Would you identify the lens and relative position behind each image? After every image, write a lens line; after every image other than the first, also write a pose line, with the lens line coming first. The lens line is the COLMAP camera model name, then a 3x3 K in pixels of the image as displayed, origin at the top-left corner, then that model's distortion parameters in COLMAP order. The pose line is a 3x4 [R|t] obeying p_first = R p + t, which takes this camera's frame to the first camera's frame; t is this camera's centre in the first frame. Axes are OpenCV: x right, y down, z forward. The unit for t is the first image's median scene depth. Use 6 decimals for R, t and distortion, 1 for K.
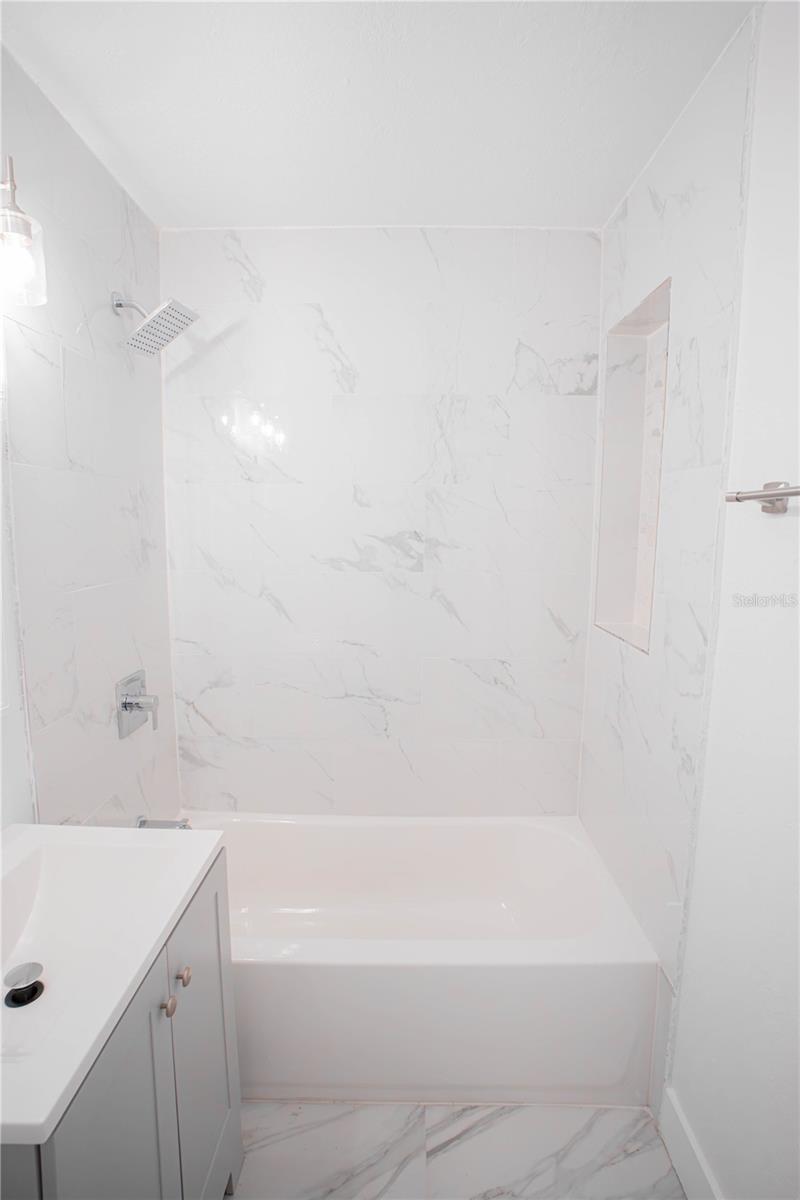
lens RADIAL K [[579.7, 0, 401.9], [0, 579.7, 597.2], [0, 0, 1]] dist [-0.075048, 0.028261]
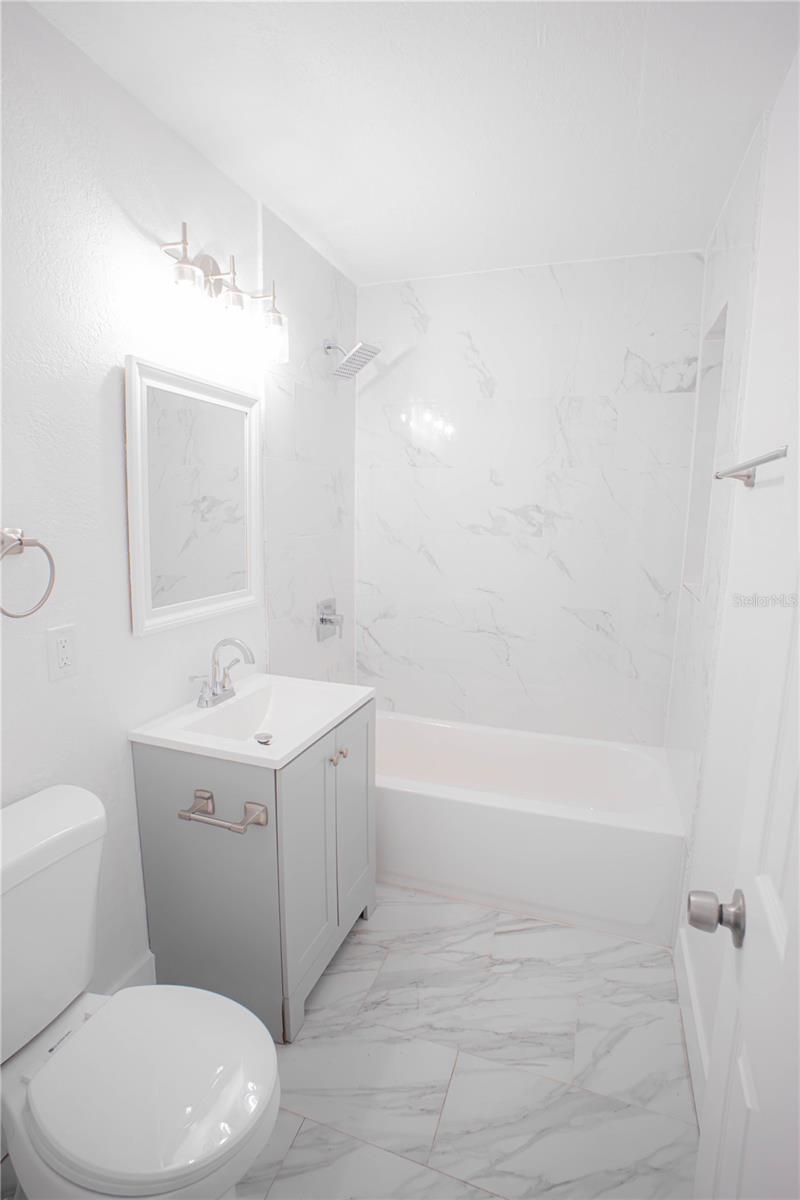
lens RADIAL K [[579.7, 0, 401.9], [0, 579.7, 597.2], [0, 0, 1]] dist [-0.075048, 0.028261]
pose [[0.947666, 0.057462, -0.314049, 0.157924], [-0.048384, 0.998157, 0.036632, 0.059321], [0.315575, -0.019520, 0.948700, -0.317589]]
